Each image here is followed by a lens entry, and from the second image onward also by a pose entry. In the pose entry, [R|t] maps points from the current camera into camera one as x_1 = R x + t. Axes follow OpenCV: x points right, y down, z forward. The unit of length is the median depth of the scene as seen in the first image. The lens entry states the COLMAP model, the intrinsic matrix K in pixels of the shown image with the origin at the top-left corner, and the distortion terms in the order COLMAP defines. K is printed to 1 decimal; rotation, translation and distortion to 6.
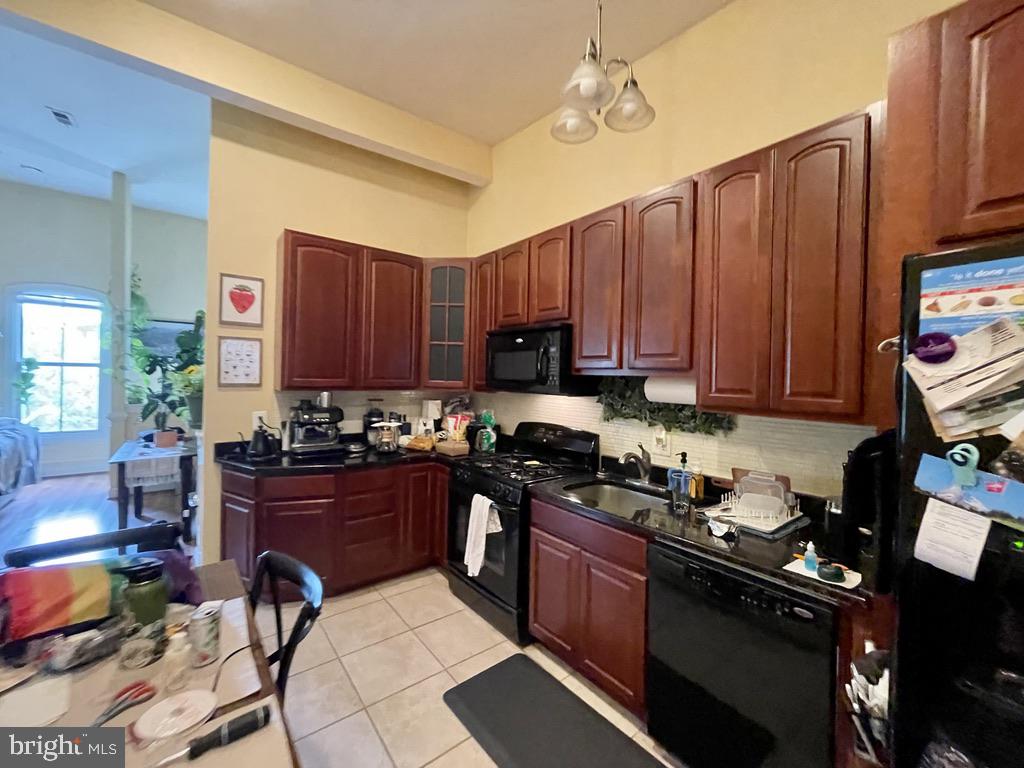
lens RADIAL K [[417.6, 0, 513.6], [0, 417.6, 382.4], [0, 0, 1]] dist [-0.000144, -0.000131]
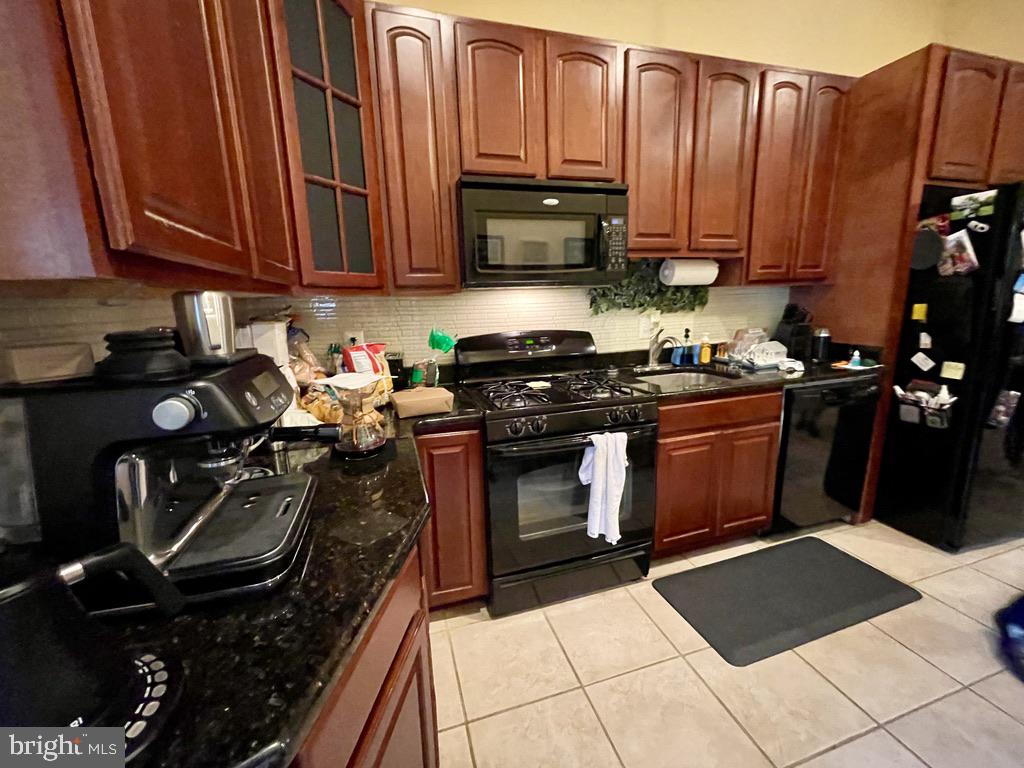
lens RADIAL K [[417.6, 0, 514.3], [0, 417.6, 380.6], [0, 0, 1]] dist [-0.000144, -0.000131]
pose [[0.360806, -0.209672, 0.908766, -0.742545], [0.053477, 0.977449, 0.204287, 0.041655], [-0.931106, -0.025110, 0.363883, 0.904660]]
